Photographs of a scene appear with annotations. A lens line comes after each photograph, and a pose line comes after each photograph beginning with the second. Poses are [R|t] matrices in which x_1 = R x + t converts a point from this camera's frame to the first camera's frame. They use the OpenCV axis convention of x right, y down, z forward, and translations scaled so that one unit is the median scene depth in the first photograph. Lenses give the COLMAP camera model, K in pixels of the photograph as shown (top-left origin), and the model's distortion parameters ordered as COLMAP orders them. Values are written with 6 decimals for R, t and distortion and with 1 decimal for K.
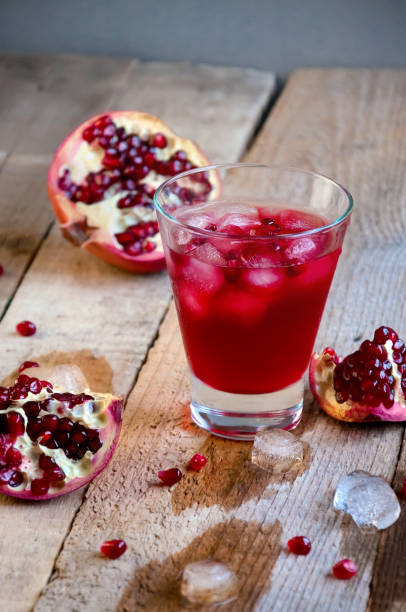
lens RADIAL K [[2885.1, 0, 179.5], [0, 2885.1, 356.2], [0, 0, 1]] dist [1.370815, 1.484371]
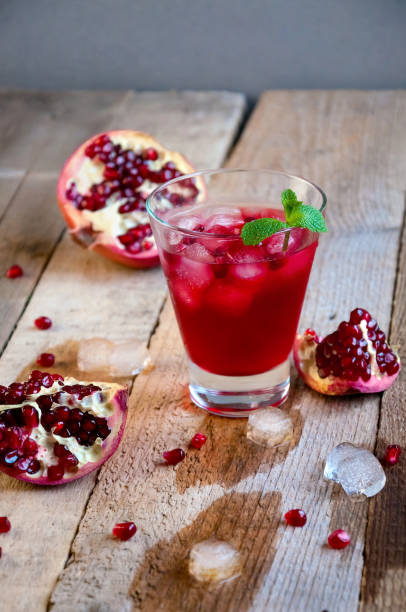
lens RADIAL K [[1873.2, 0, 202.0], [0, 1873.2, 325.7], [0, 0, 1]] dist [0.658510, 0.132285]
pose [[0.998586, -0.052618, 0.007516, 0.004589], [0.052508, 0.998520, 0.014140, -0.017477], [-0.008248, -0.013726, 0.999872, 0.284109]]
